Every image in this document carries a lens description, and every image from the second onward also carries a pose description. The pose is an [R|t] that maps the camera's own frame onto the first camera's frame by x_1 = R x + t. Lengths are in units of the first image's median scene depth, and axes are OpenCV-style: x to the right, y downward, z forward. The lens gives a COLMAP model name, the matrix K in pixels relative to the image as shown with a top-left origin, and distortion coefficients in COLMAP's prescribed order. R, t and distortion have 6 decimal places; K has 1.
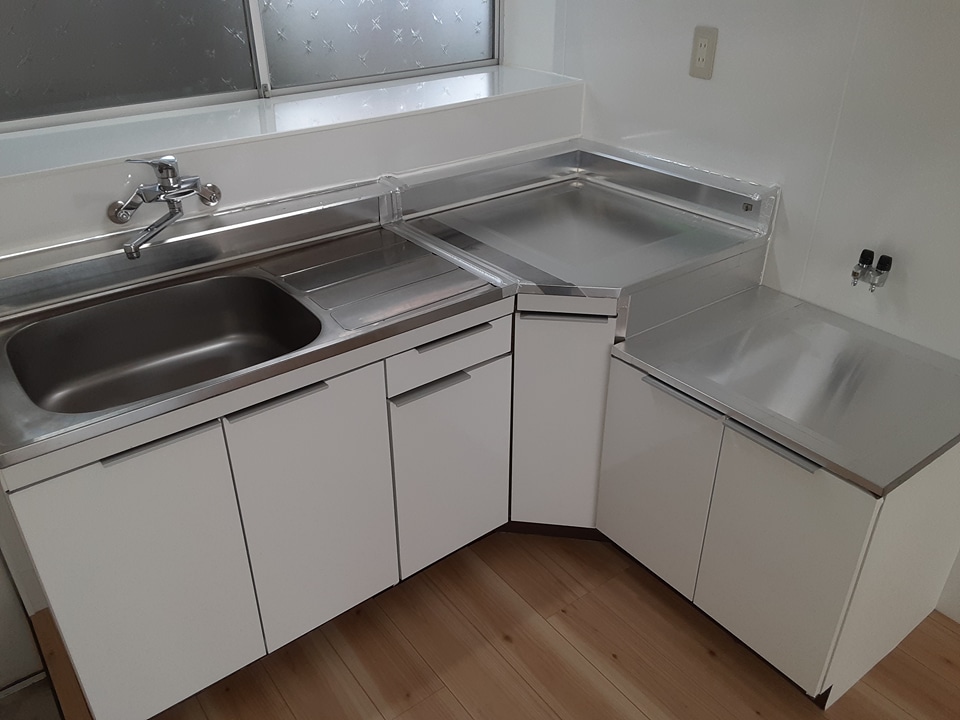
lens RADIAL K [[773.3, 0, 473.1], [0, 773.3, 368.1], [0, 0, 1]] dist [0.110685, -0.143260]
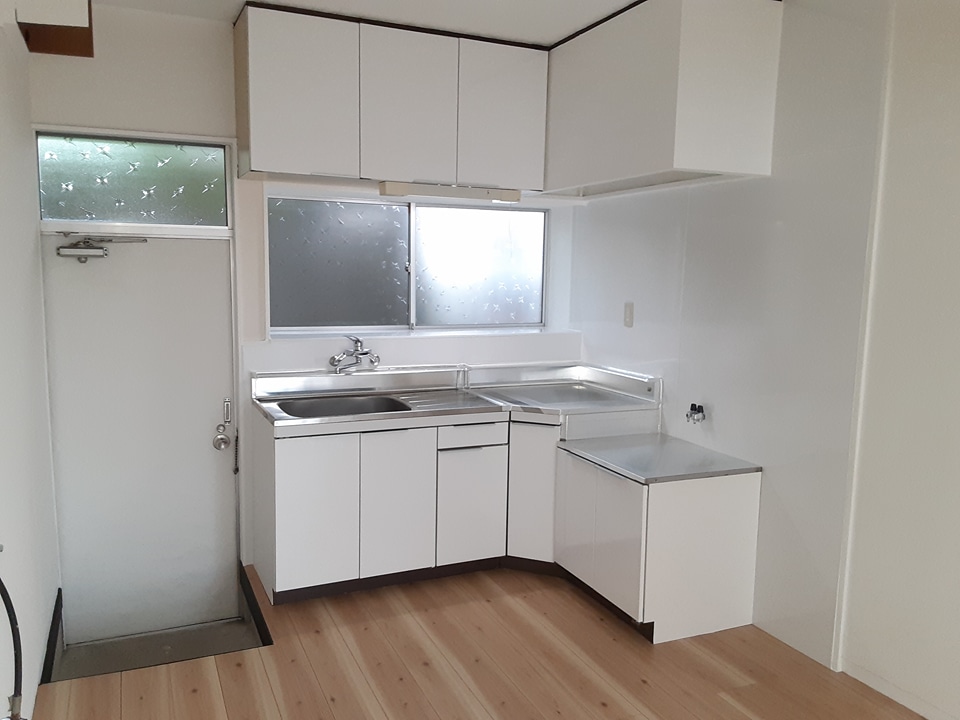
lens RADIAL K [[773.3, 0, 482.1], [0, 773.3, 358.9], [0, 0, 1]] dist [0.110685, -0.143260]
pose [[0.977020, 0.049562, -0.207307, 0.358887], [-0.127619, 0.915015, -0.382701, 0.508050], [0.170722, 0.400363, 0.900313, -0.790251]]
